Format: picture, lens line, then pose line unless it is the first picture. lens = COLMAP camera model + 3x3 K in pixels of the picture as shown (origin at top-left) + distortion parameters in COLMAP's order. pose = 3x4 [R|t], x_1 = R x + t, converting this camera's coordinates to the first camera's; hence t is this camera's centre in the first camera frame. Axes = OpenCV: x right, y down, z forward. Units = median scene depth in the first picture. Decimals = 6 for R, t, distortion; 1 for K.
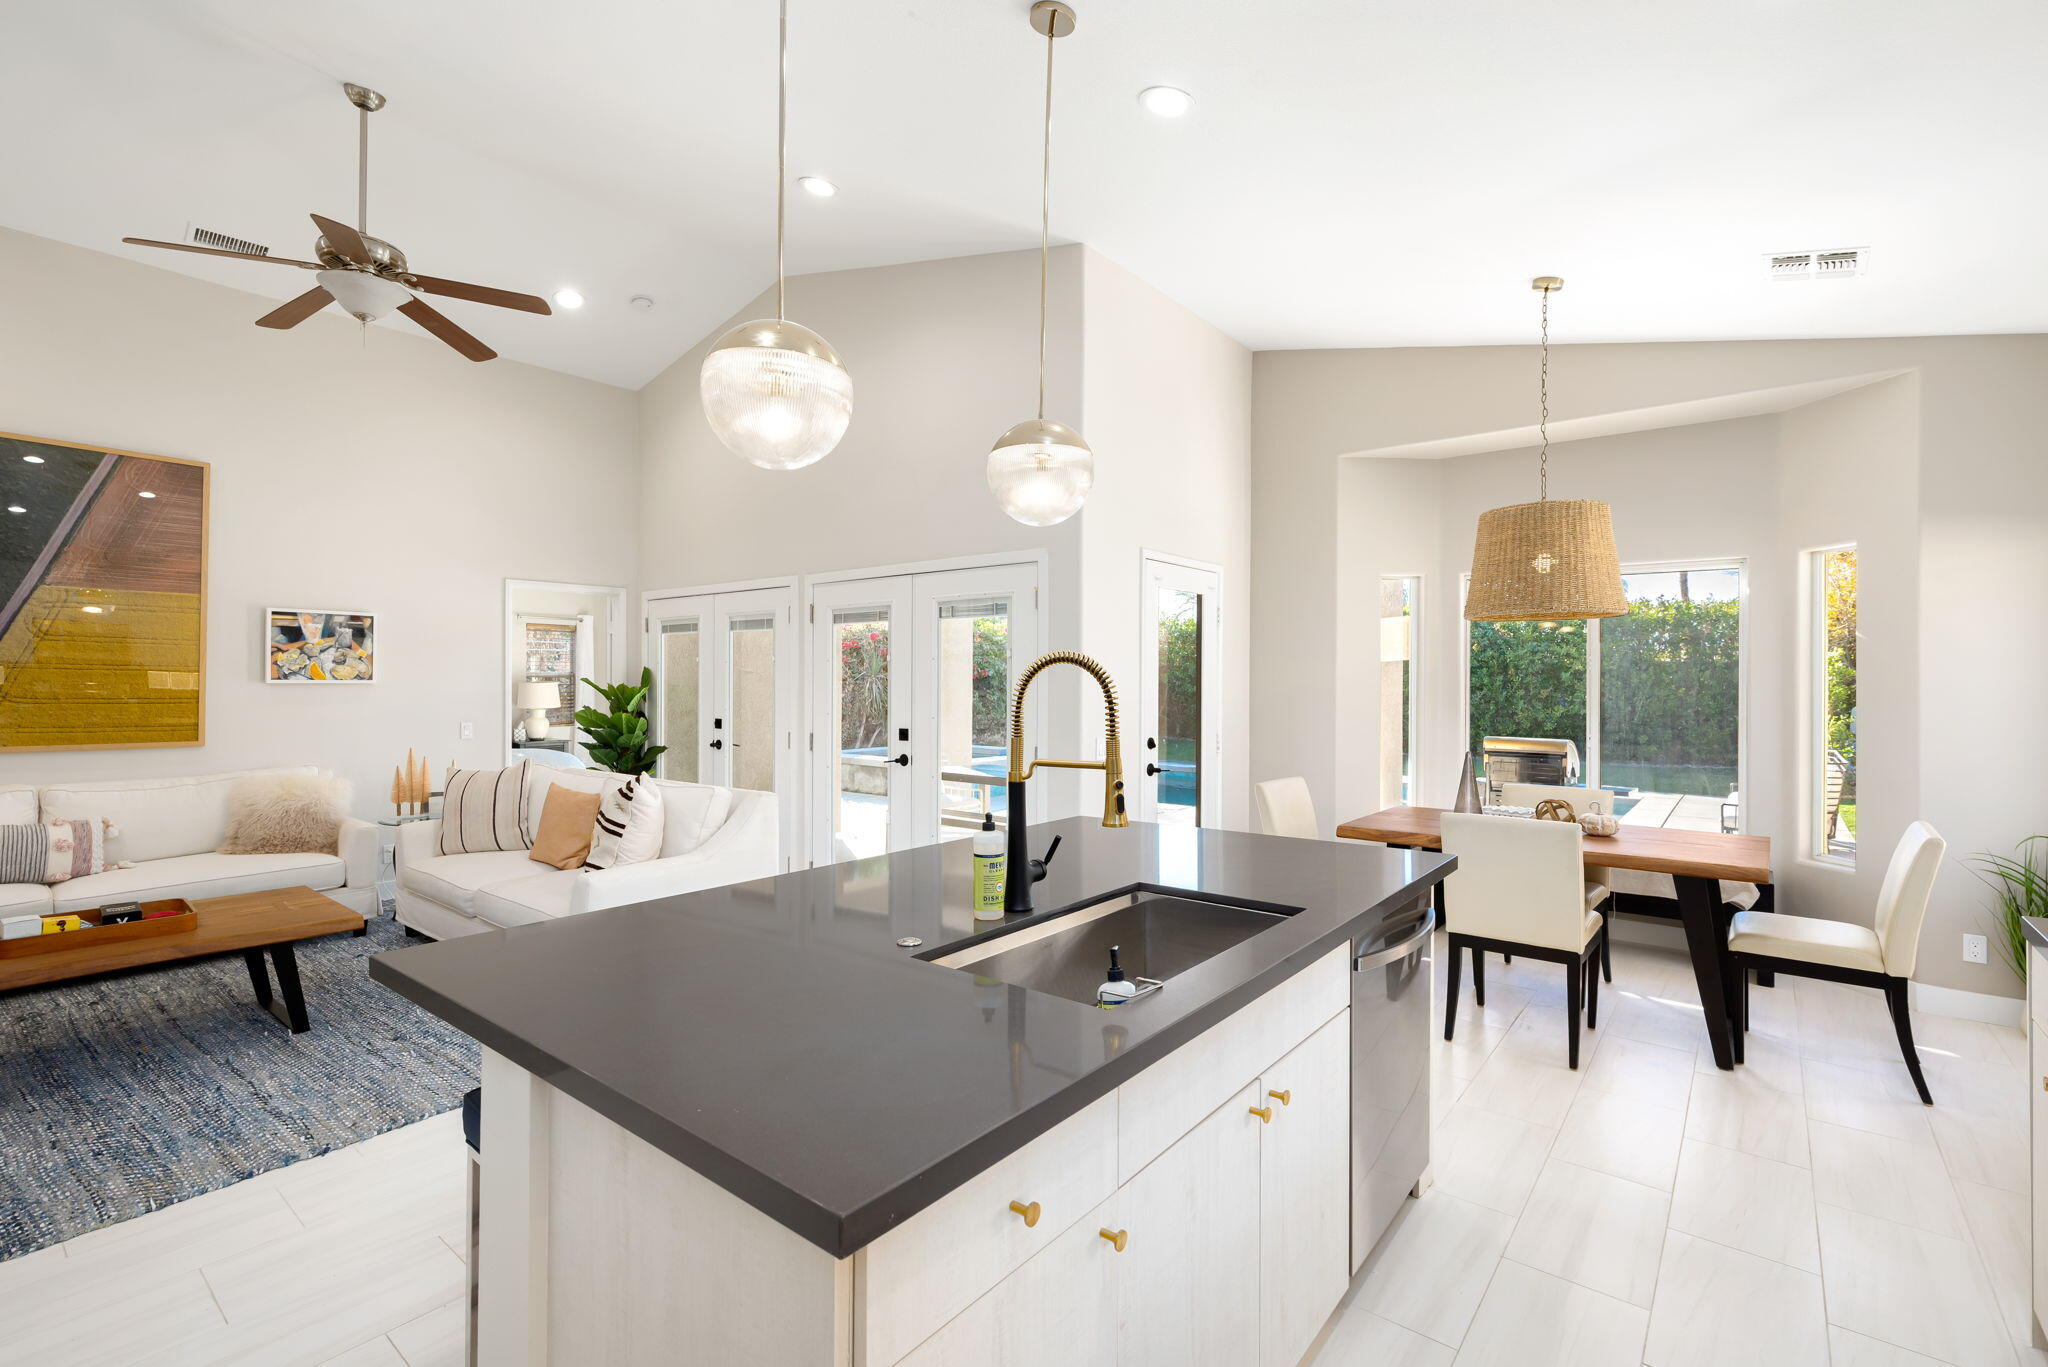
lens RADIAL K [[908.3, 0, 1023.4], [0, 908.3, 675.2], [0, 0, 1]] dist [0.002554, 0.000192]
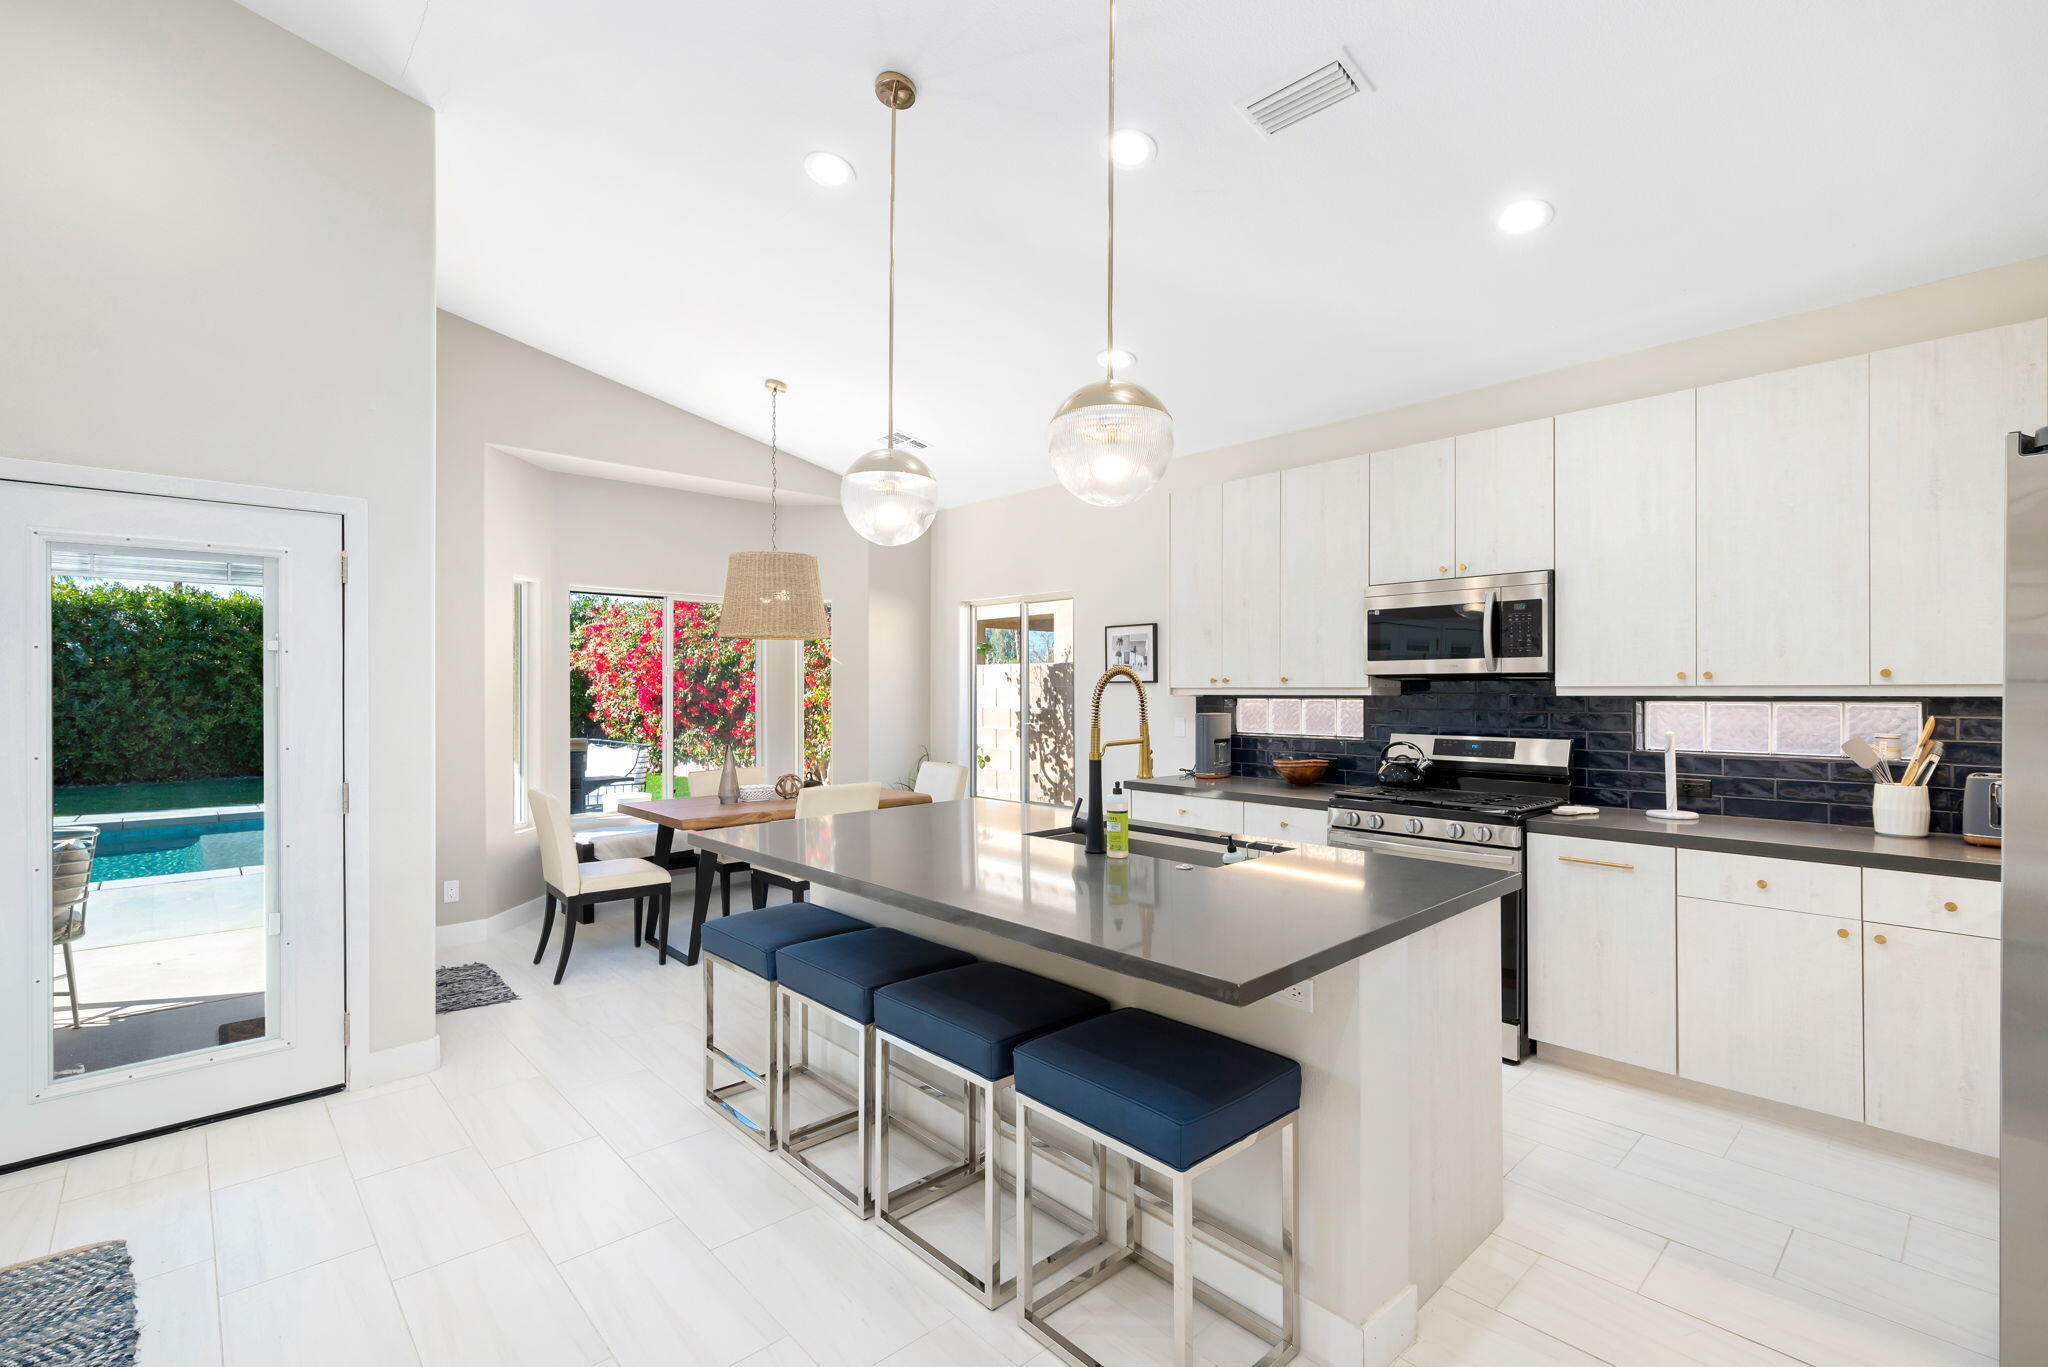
lens RADIAL K [[924.8, 0, 1020.5], [0, 924.8, 689.9], [0, 0, 1]] dist [-0.000023, 0.000947]
pose [[0.146578, -0.005741, 0.989182, -0.501210], [-0.004920, 0.999967, 0.006533, 0.000763], [-0.989187, -0.005824, 0.146545, 0.321272]]
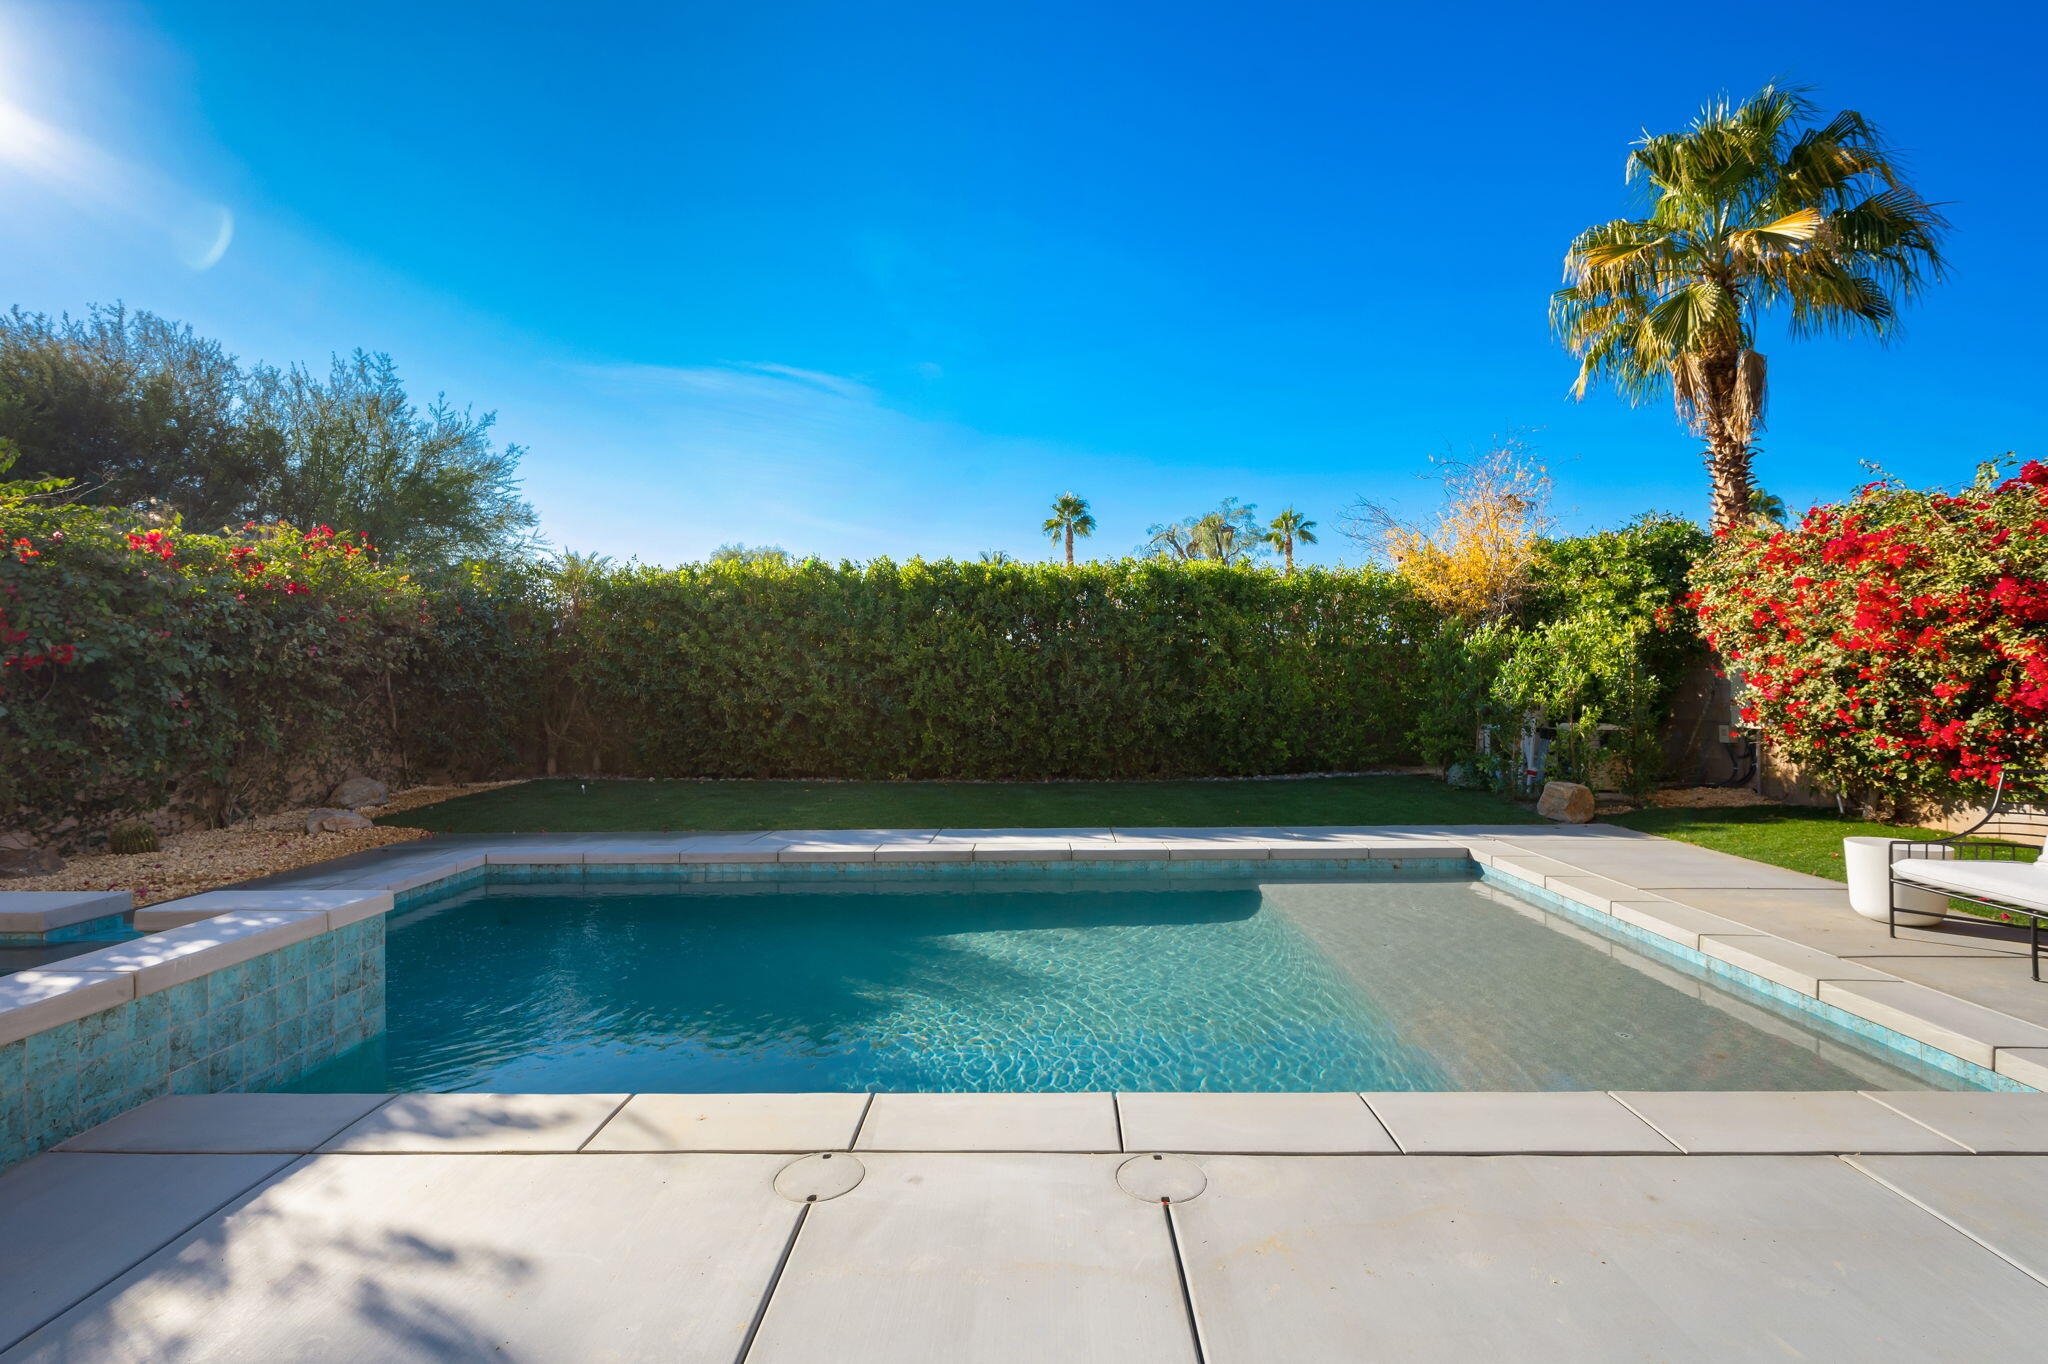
lens RADIAL K [[918.2, 0, 1022.5], [0, 918.2, 680.3], [0, 0, 1]] dist [-0.000537, -0.000057]
pose [[0.790596, -0.010846, 0.612242, 0.100189], [0.010172, 0.999938, 0.004579, 0.030894], [-0.612254, 0.002607, 0.790657, 1.480539]]
